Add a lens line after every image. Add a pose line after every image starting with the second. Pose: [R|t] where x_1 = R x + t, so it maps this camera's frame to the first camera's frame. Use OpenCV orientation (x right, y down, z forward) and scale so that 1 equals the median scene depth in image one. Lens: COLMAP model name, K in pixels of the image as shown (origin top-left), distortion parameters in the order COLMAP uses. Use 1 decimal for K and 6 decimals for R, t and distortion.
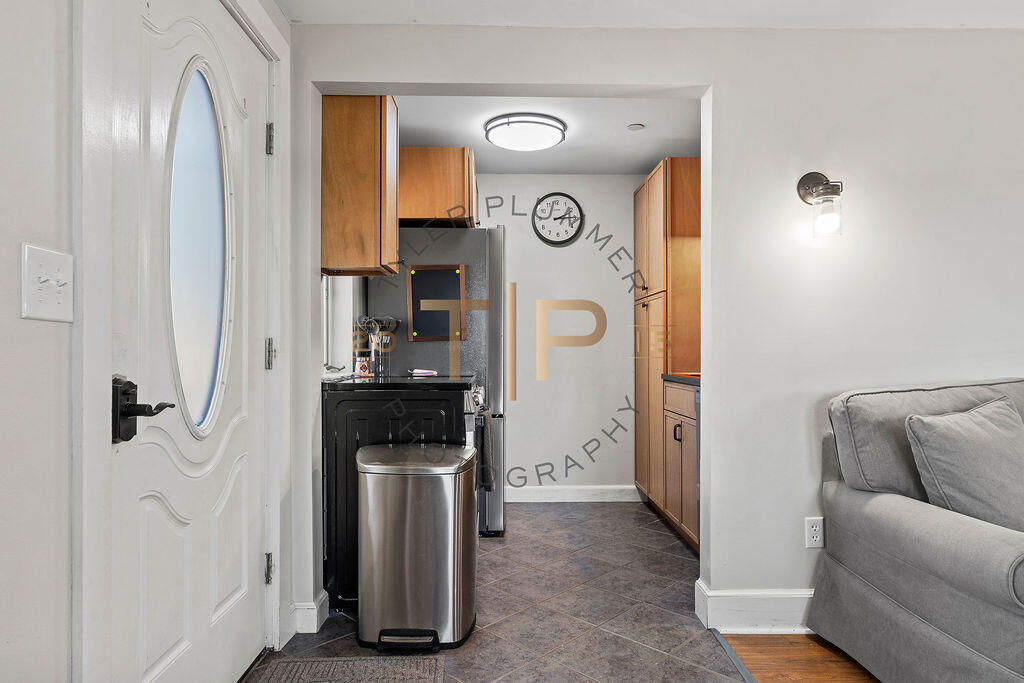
lens RADIAL K [[607.8, 0, 510.3], [0, 607.8, 347.4], [0, 0, 1]] dist [-0.003952, 0.004980]
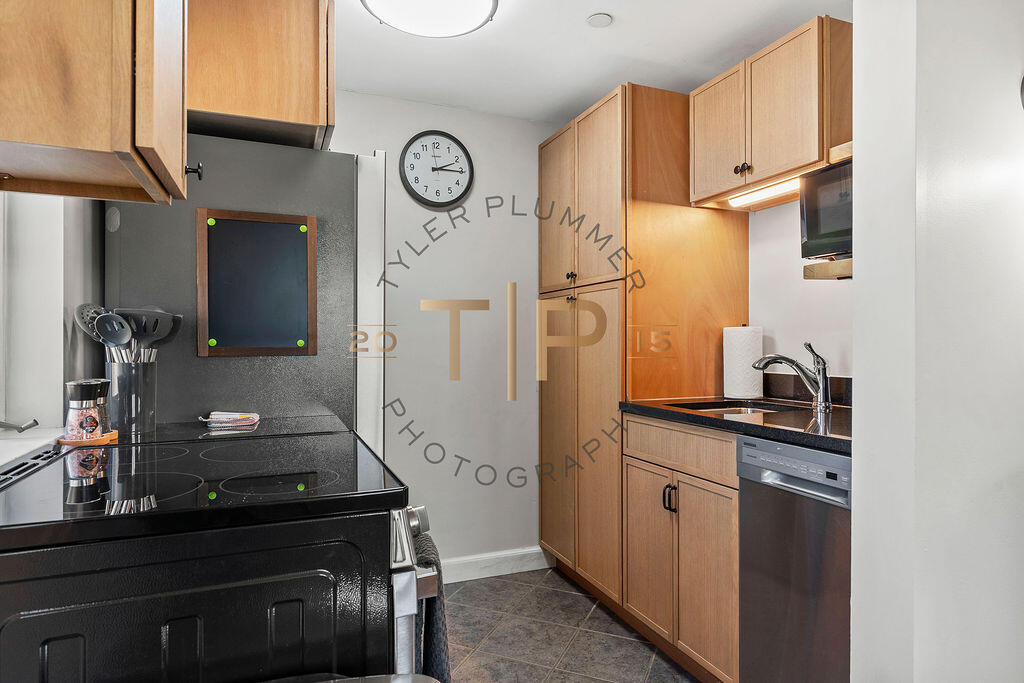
lens RADIAL K [[580.1, 0, 510.0], [0, 580.1, 339.2], [0, 0, 1]] dist [-0.002781, 0.000411]
pose [[0.934898, 0.003868, 0.354895, -0.092995], [-0.003148, 0.999992, -0.002606, -0.023845], [-0.354902, 0.001319, 0.934903, 0.440845]]
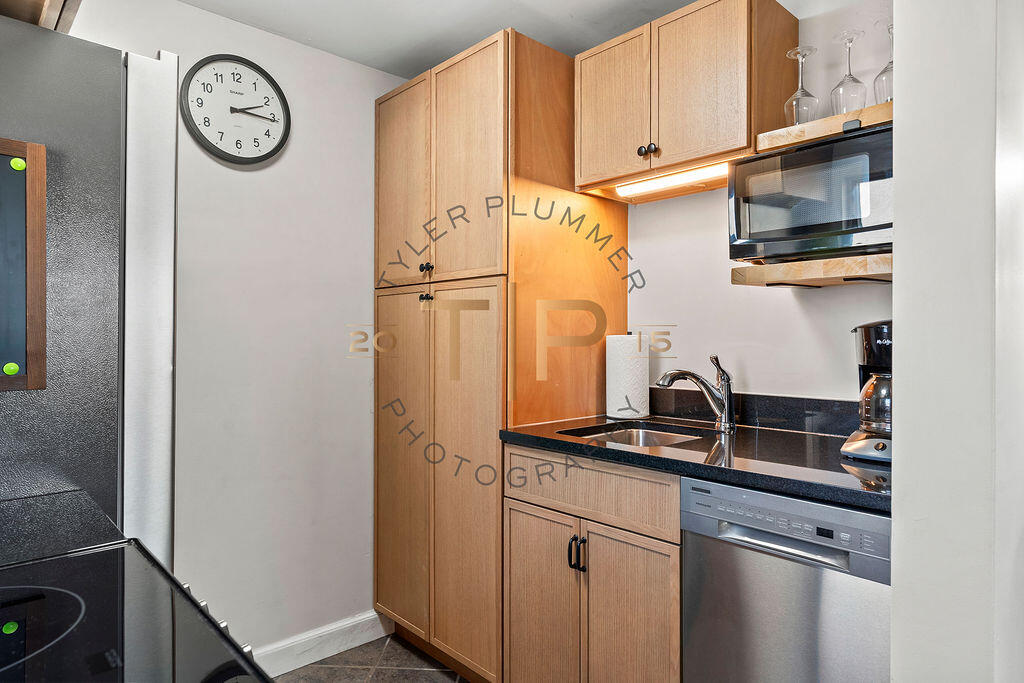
lens RADIAL K [[607.8, 0, 508.1], [0, 607.8, 334.6], [0, 0, 1]] dist [-0.003952, 0.004980]
pose [[0.751864, 0.008407, 0.659265, -0.097207], [-0.006990, 0.999964, -0.004780, -0.037601], [-0.659282, -0.001014, 0.751895, 0.594296]]
